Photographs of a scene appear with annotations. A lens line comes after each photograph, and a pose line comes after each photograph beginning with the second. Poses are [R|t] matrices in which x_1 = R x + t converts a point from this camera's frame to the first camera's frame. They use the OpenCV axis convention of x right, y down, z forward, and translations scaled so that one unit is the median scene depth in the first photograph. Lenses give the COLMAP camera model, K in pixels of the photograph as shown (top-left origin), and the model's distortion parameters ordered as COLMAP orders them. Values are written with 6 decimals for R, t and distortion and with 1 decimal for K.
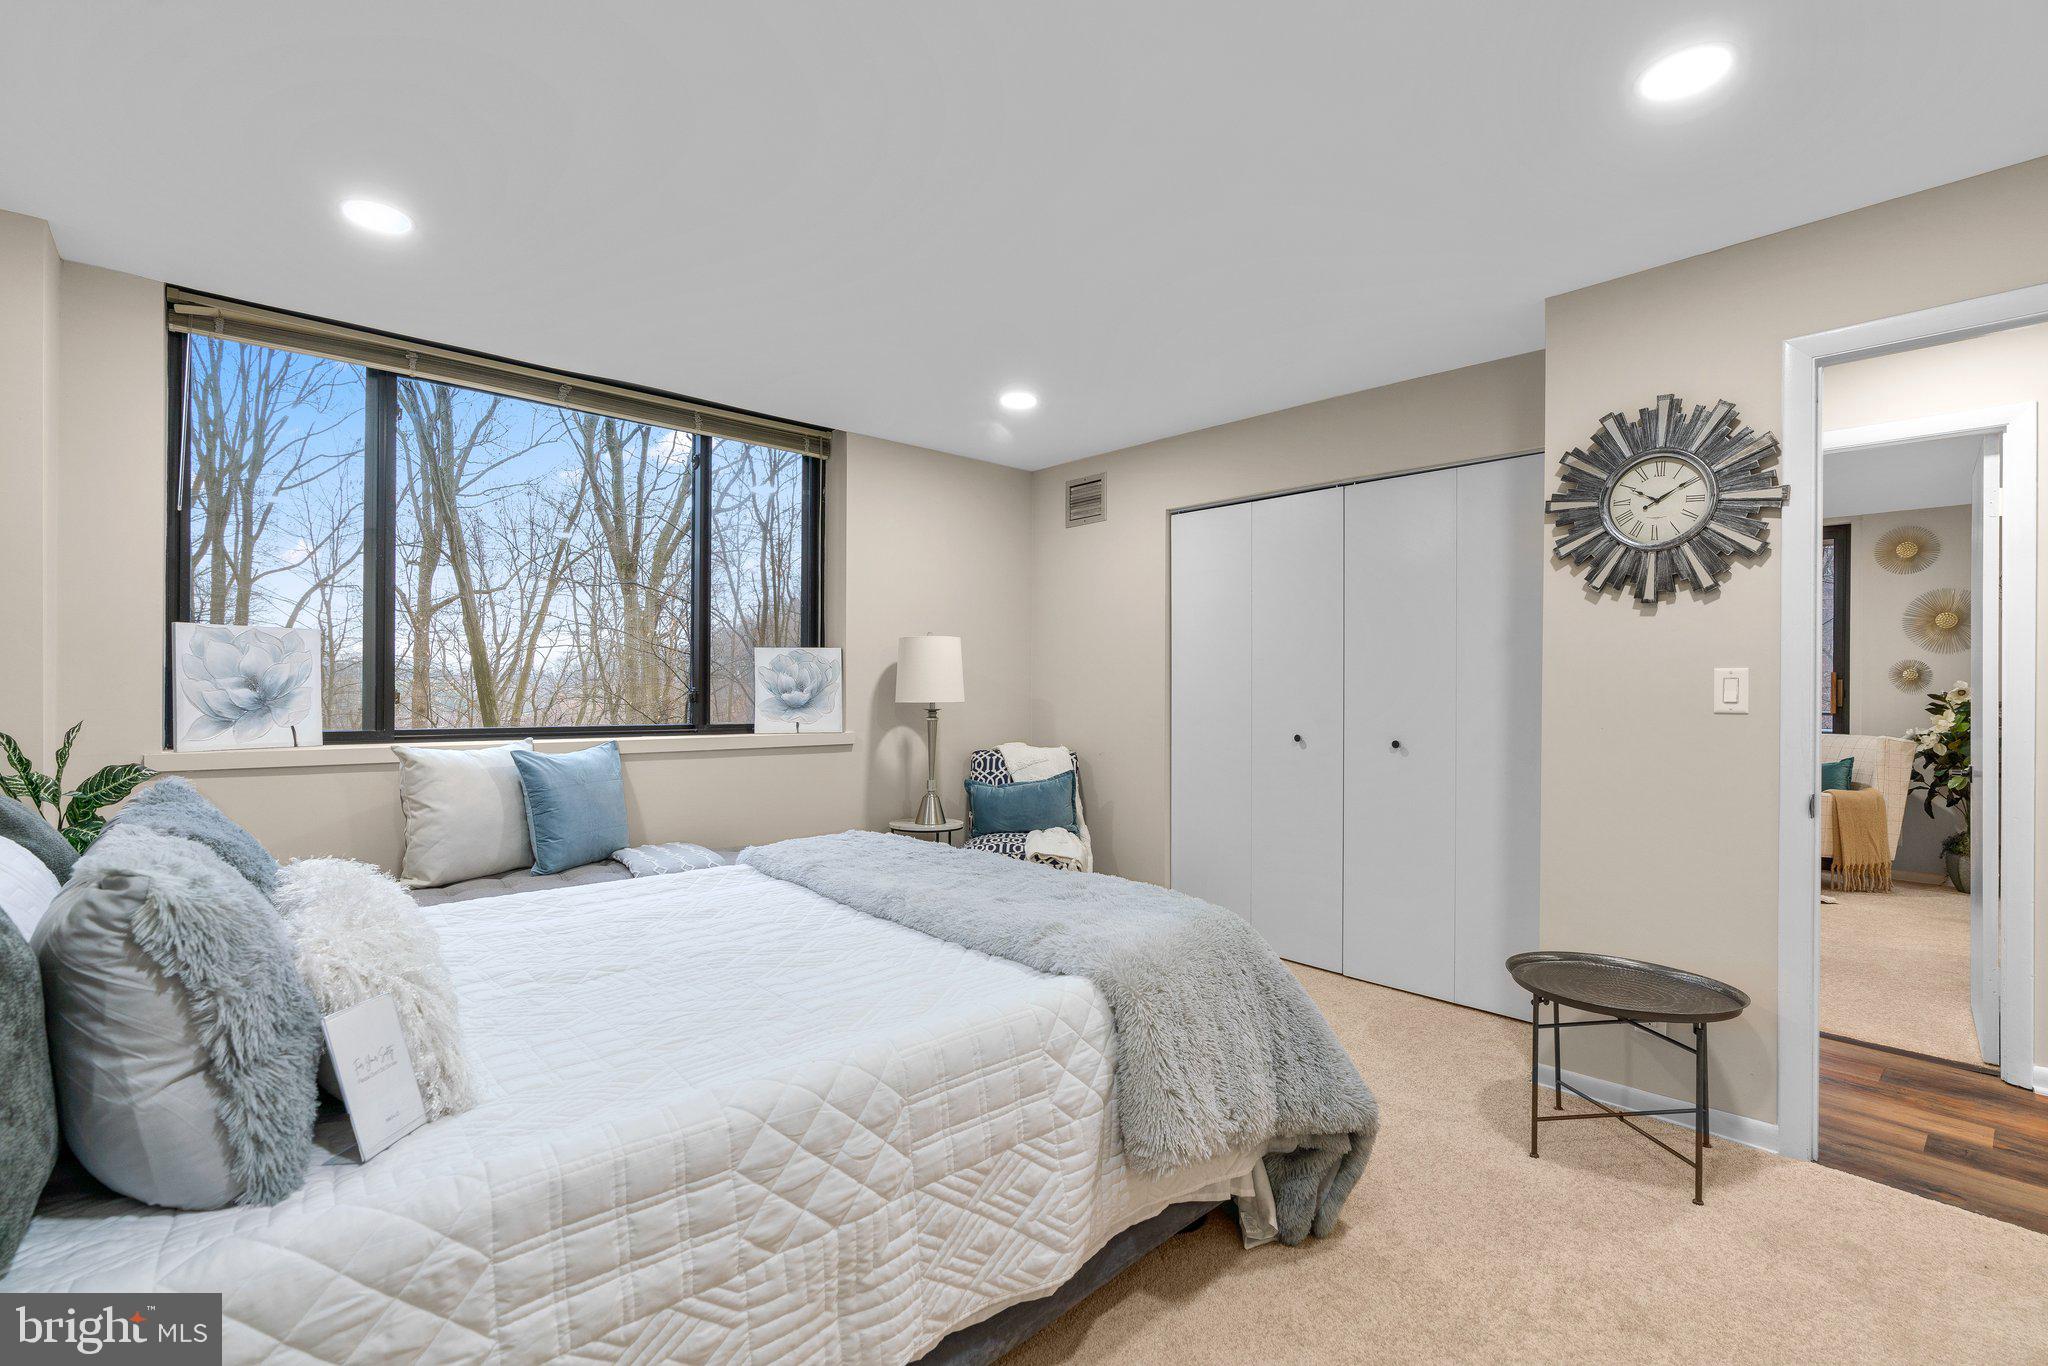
lens RADIAL K [[922.0, 0, 1027.2], [0, 922.0, 678.8], [0, 0, 1]] dist [-0.003120, 0.000387]
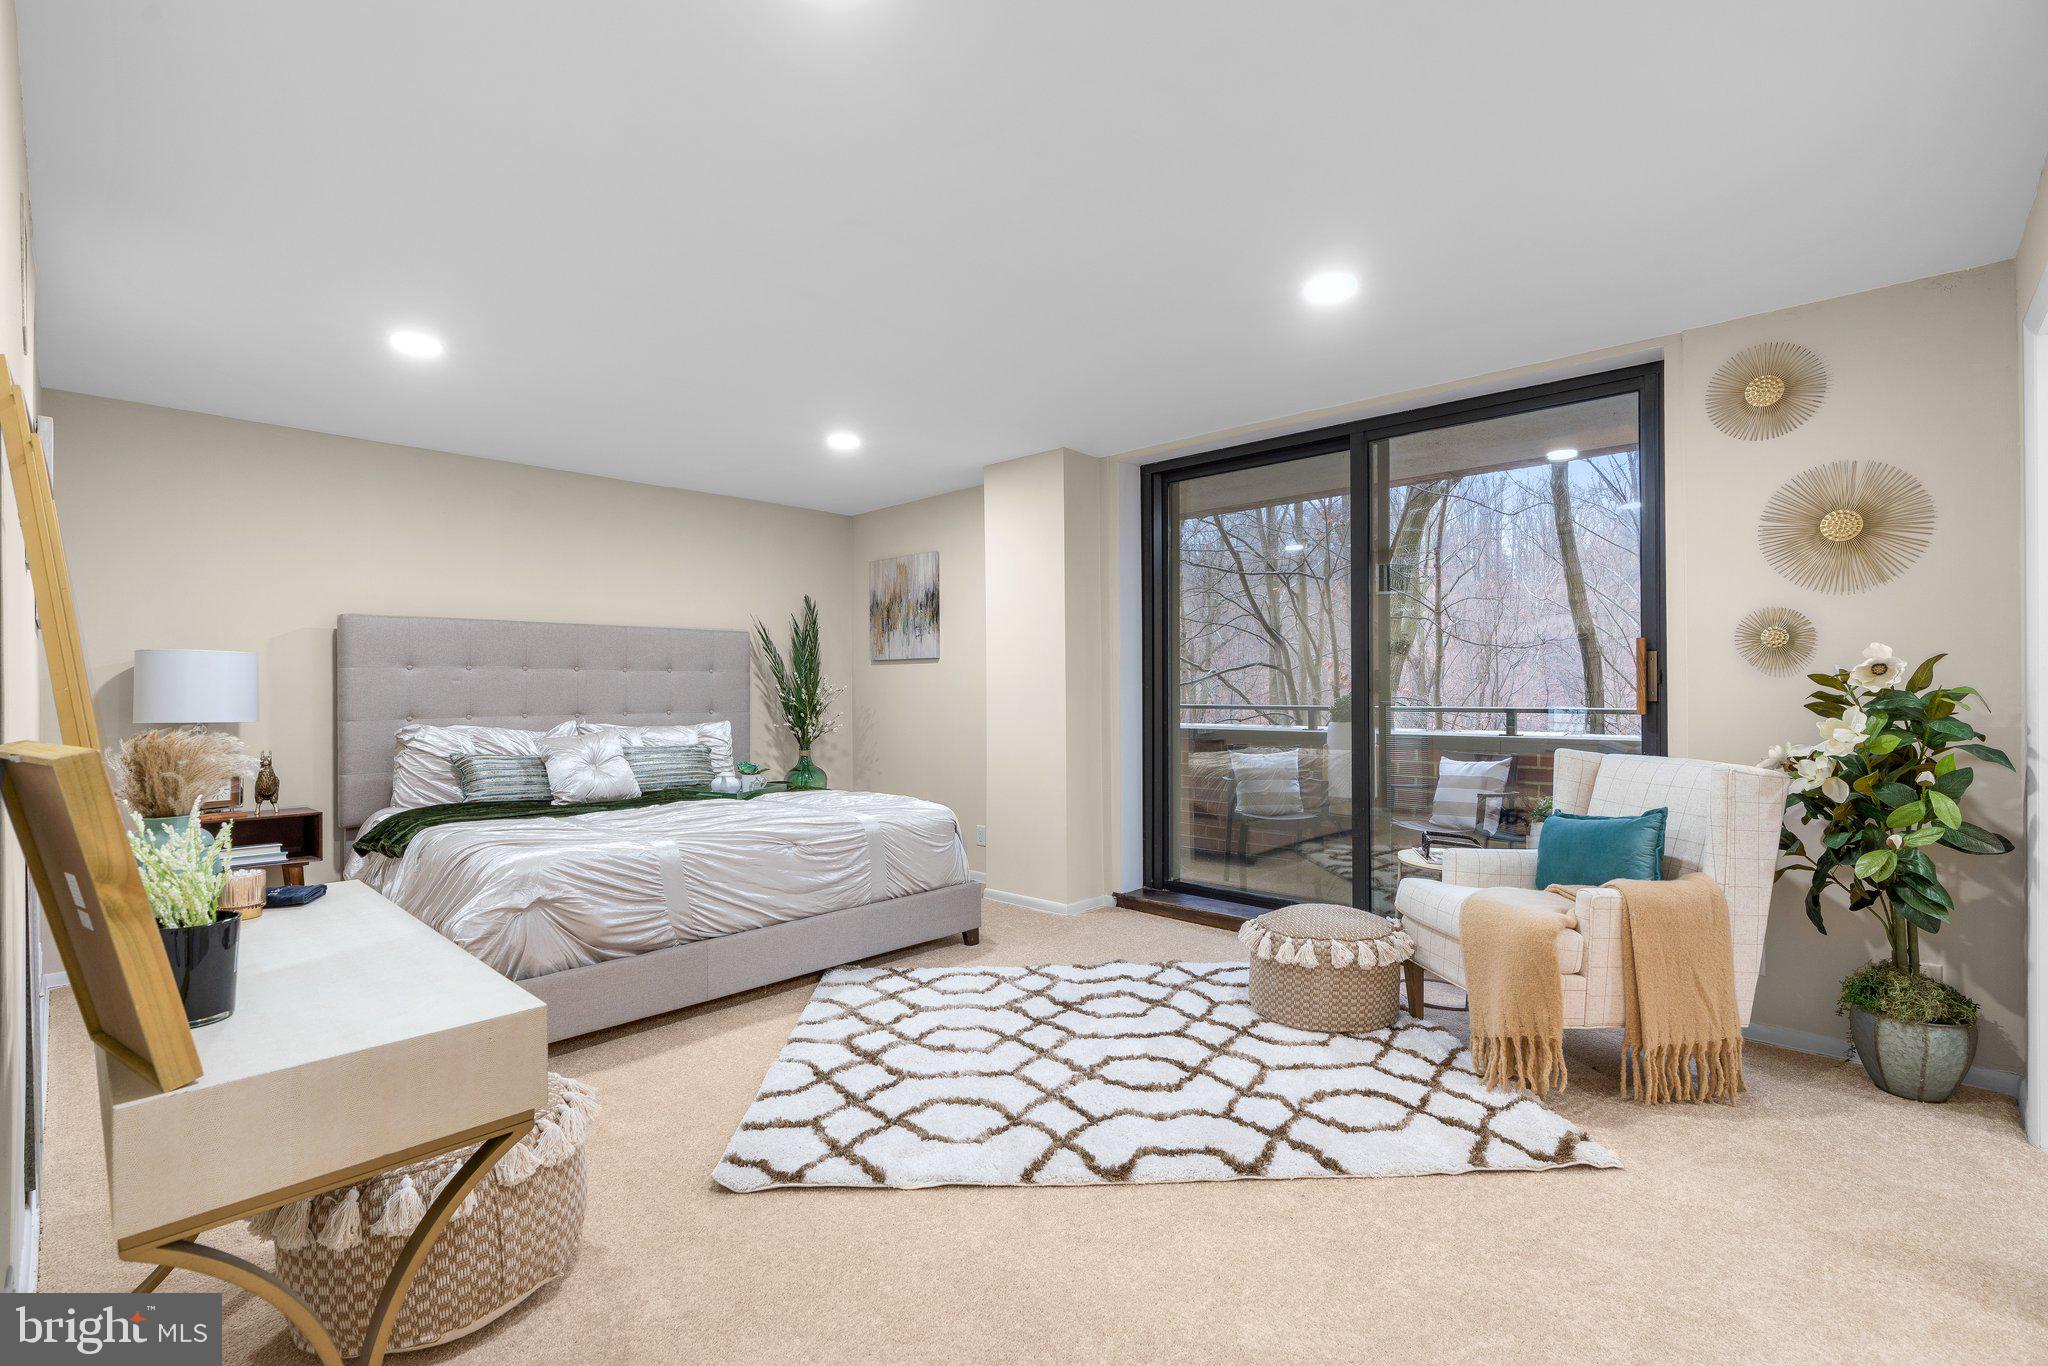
lens RADIAL K [[922.0, 0, 1015.1], [0, 922.0, 688.7], [0, 0, 1]] dist [-0.003120, 0.000387]
pose [[0.997357, -0.018136, 0.070362, 0.526984], [0.018199, 0.999834, -0.000256, 0.016457], [-0.070345, 0.001536, 0.997522, 0.544843]]
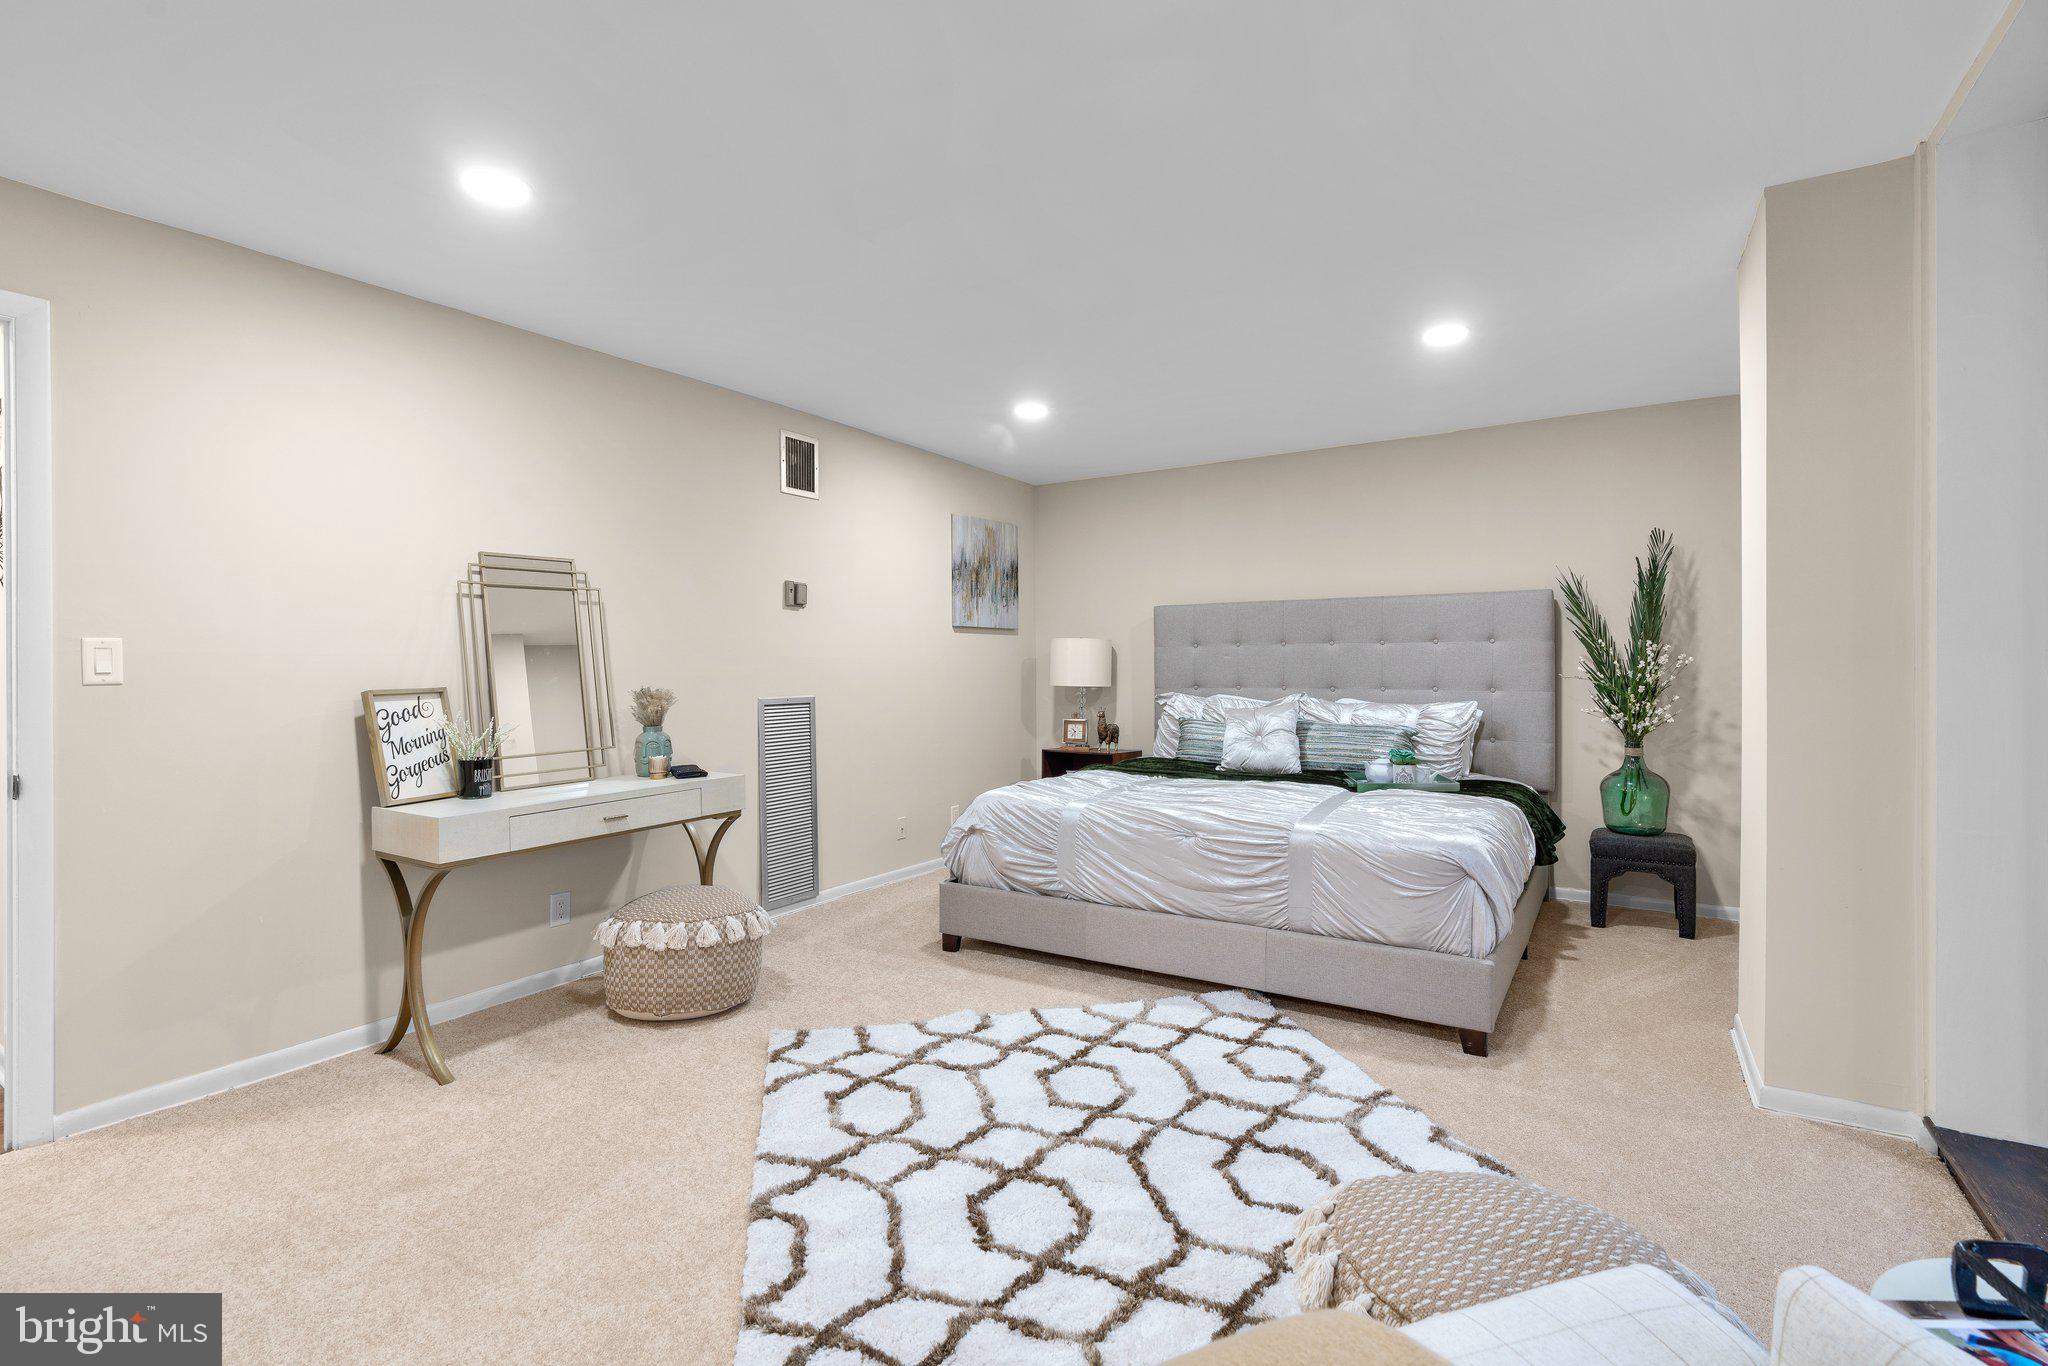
lens RADIAL K [[922.0, 0, 1019.0], [0, 922.0, 680.9], [0, 0, 1]] dist [-0.003120, 0.000387]
pose [[0.252433, -0.003553, -0.967608, 1.187384], [0.010014, 0.999949, -0.001060, 0.027928], [0.967563, -0.009422, 0.252456, 1.155384]]
